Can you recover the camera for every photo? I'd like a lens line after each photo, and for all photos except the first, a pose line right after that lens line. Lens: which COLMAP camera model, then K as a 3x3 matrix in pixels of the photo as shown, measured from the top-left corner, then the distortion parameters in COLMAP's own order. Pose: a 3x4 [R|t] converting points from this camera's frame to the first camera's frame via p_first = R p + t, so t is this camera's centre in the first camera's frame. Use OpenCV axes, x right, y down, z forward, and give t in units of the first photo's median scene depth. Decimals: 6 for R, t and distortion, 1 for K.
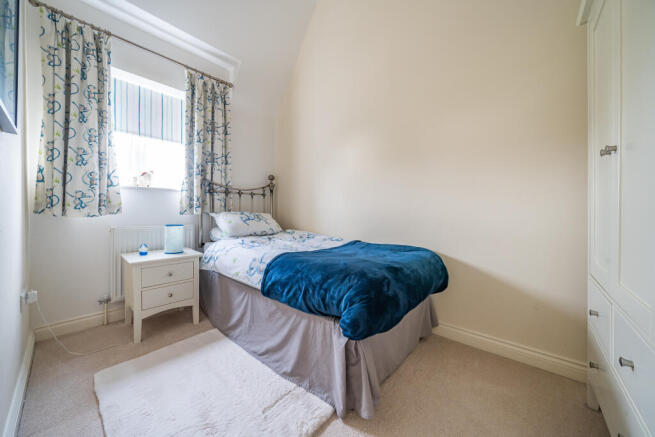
lens RADIAL K [[233.8, 0, 327.0], [0, 233.8, 215.0], [0, 0, 1]] dist [0.001198, 0.000033]
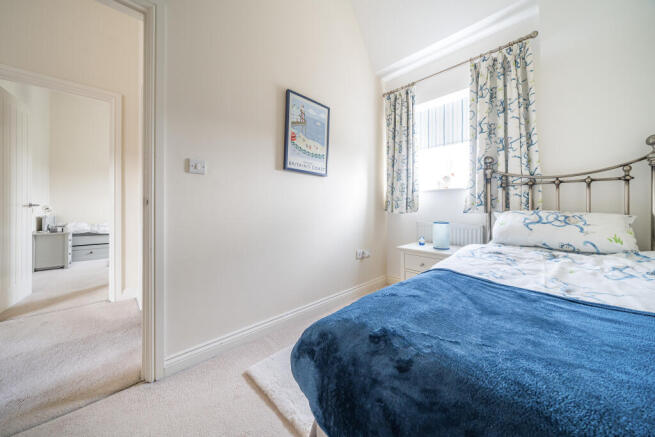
lens RADIAL K [[224.5, 0, 320.9], [0, 224.5, 207.3], [0, 0, 1]] dist [0.004725, -0.000057]
pose [[-0.089691, -0.009062, -0.995928, 0.369876], [-0.015424, 0.999851, -0.007709, -0.009763], [0.995850, 0.014670, -0.089818, 0.467117]]
